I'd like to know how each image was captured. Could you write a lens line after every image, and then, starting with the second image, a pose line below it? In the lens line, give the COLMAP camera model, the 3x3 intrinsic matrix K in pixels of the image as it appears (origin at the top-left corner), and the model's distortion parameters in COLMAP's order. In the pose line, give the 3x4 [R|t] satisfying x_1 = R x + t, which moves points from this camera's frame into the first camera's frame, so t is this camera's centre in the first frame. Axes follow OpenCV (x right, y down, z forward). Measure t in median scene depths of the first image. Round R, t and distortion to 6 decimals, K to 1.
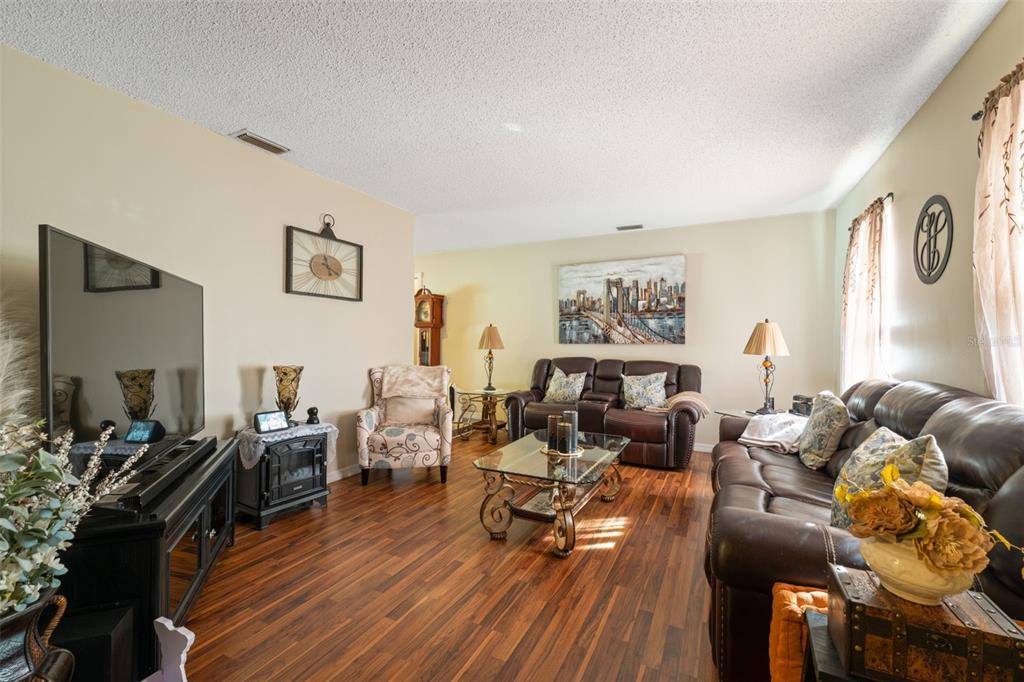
lens RADIAL K [[419.7, 0, 513.0], [0, 419.7, 342.0], [0, 0, 1]] dist [0.000650, -0.000235]
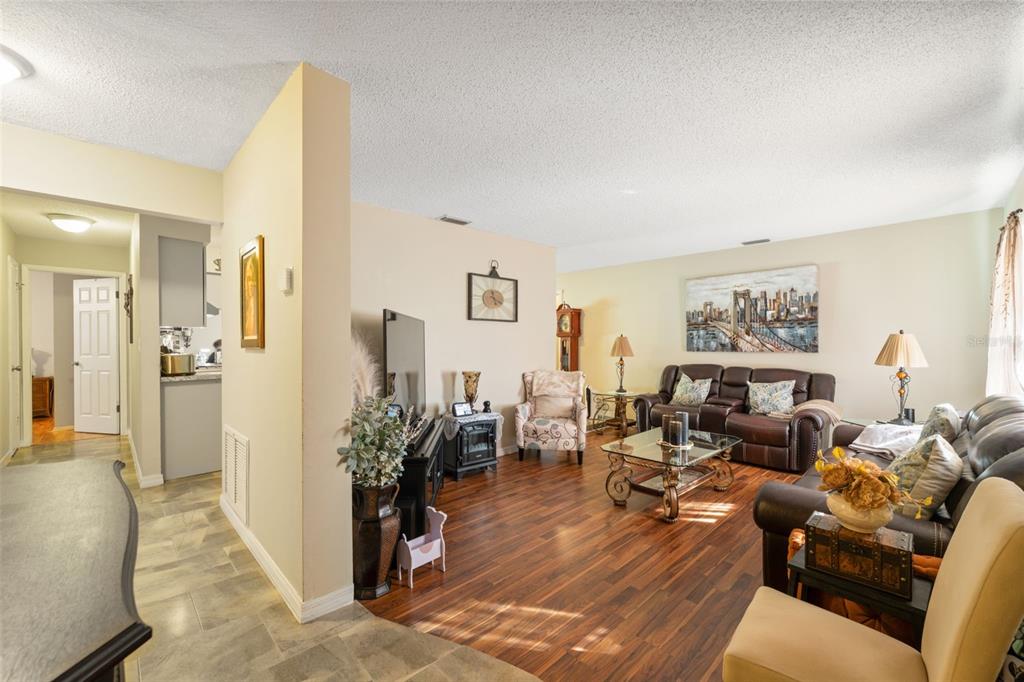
lens RADIAL K [[419.7, 0, 512.4], [0, 419.7, 341.8], [0, 0, 1]] dist [0.000650, -0.000235]
pose [[0.944266, -0.008131, -0.329082, 0.070450], [0.008372, 0.999965, -0.000685, -0.040963], [0.329076, -0.002108, 0.944301, -0.301329]]
